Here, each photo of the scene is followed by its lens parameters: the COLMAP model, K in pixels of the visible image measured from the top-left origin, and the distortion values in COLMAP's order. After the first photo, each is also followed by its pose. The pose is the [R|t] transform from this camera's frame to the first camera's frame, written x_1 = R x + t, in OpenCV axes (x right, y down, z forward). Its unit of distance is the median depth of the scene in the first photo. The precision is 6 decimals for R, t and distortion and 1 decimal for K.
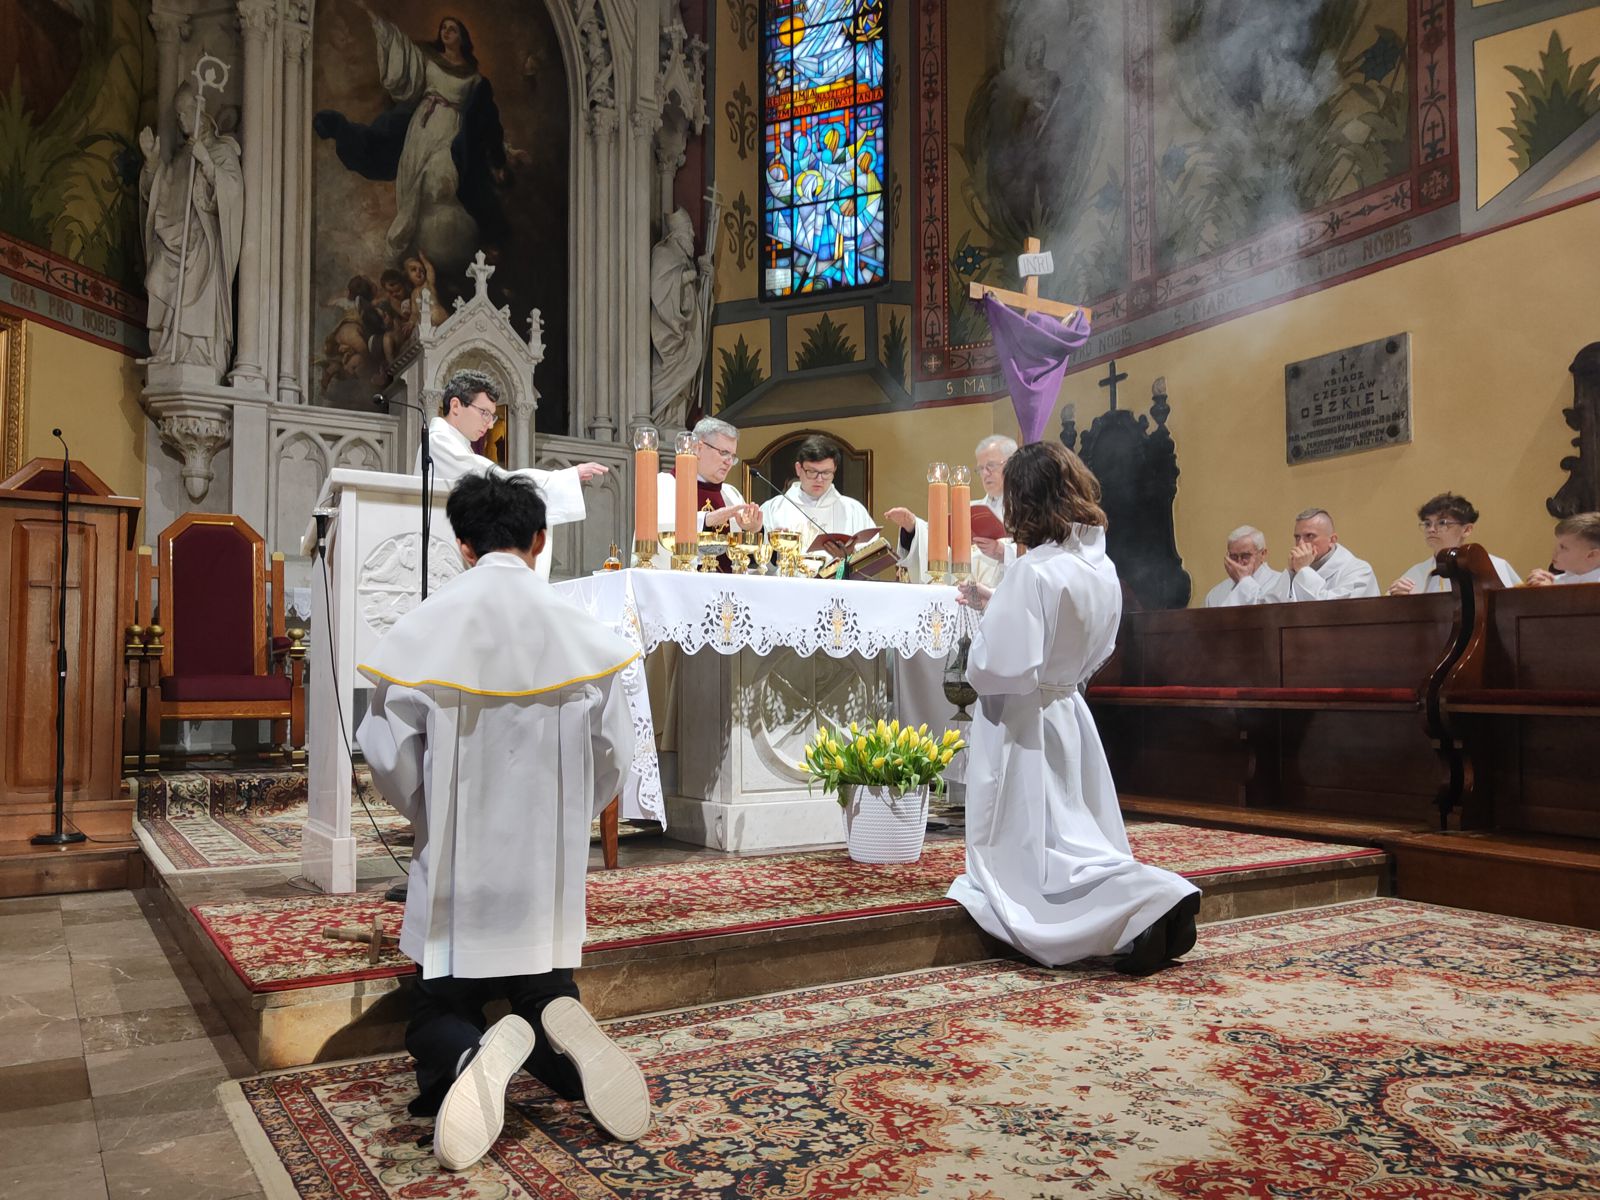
lens RADIAL K [[1473.1, 0, 847.0], [0, 1473.1, 620.8], [0, 0, 1]] dist [0.021884, -0.005225]
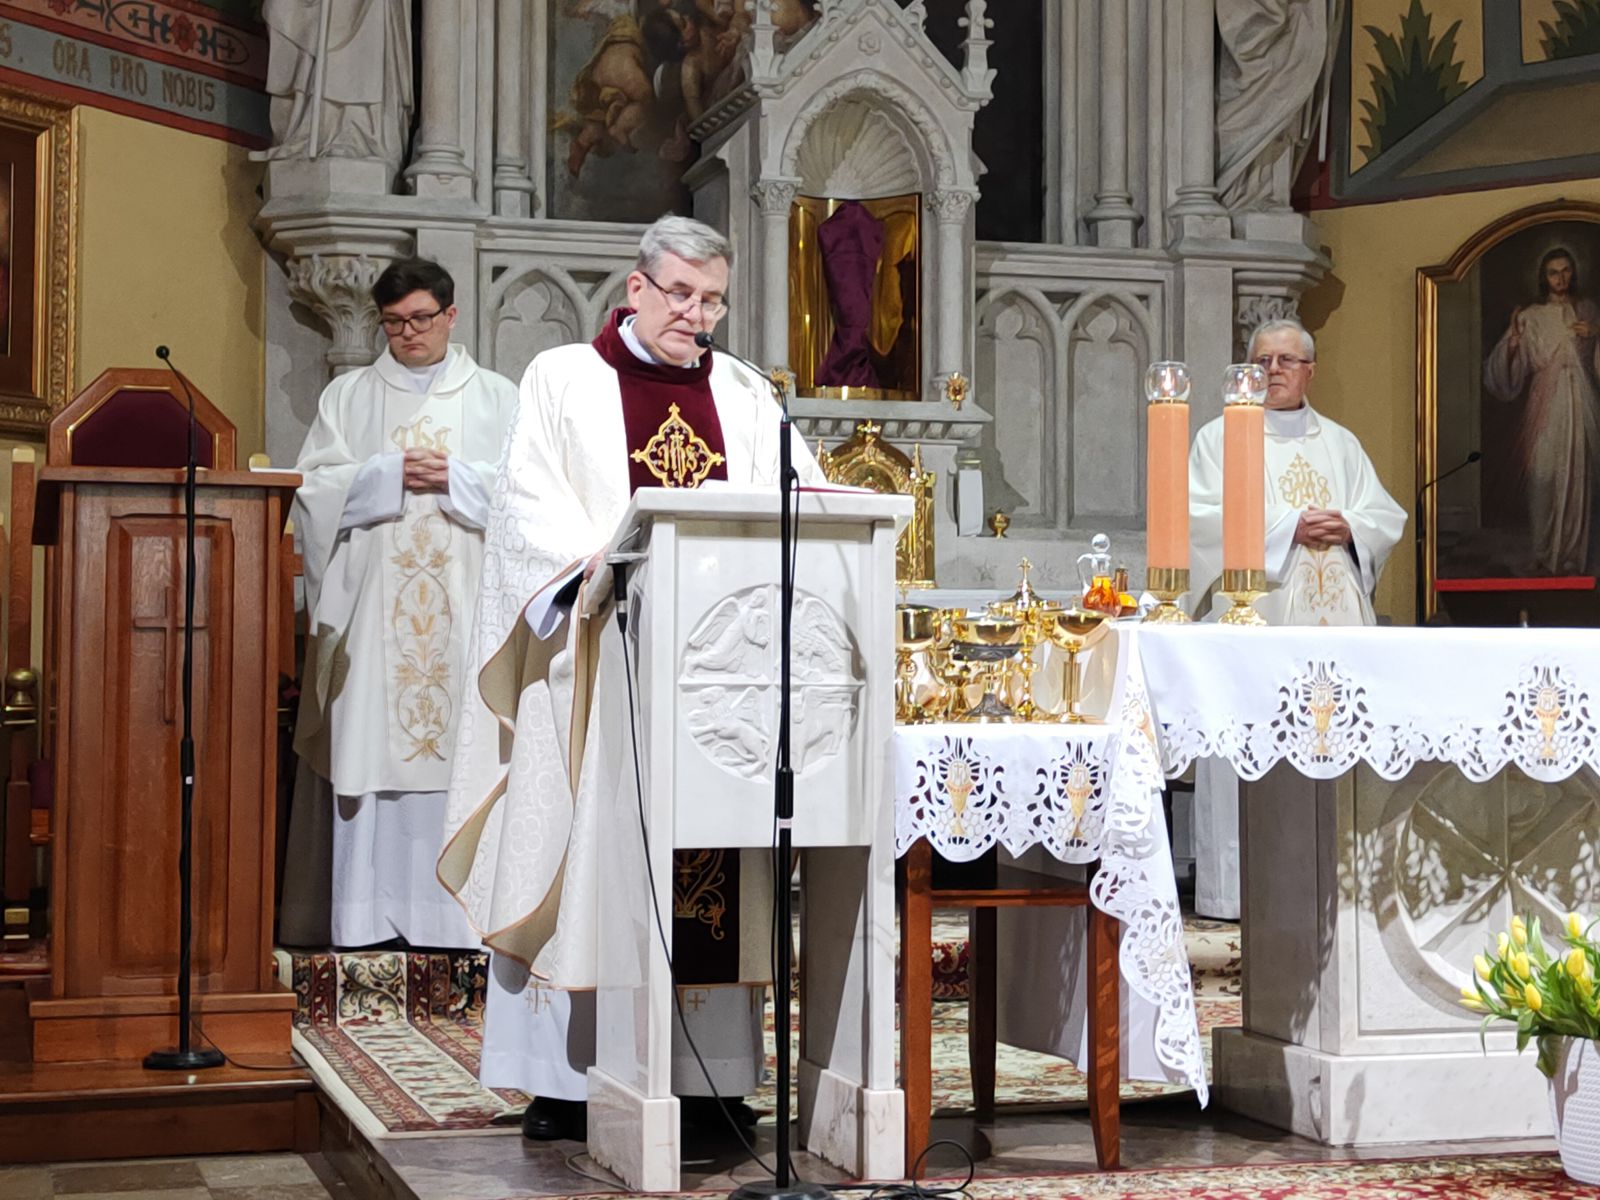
lens RADIAL K [[3541.0, 0, 590.5], [0, 3541.0, 485.1], [0, 0, 1]] dist [0.162058, -0.436405]
pose [[0.948973, -0.009312, -0.315219, 0.044226], [0.008025, 0.999953, -0.005378, -0.046122], [0.315254, 0.002574, 0.949004, -0.186136]]
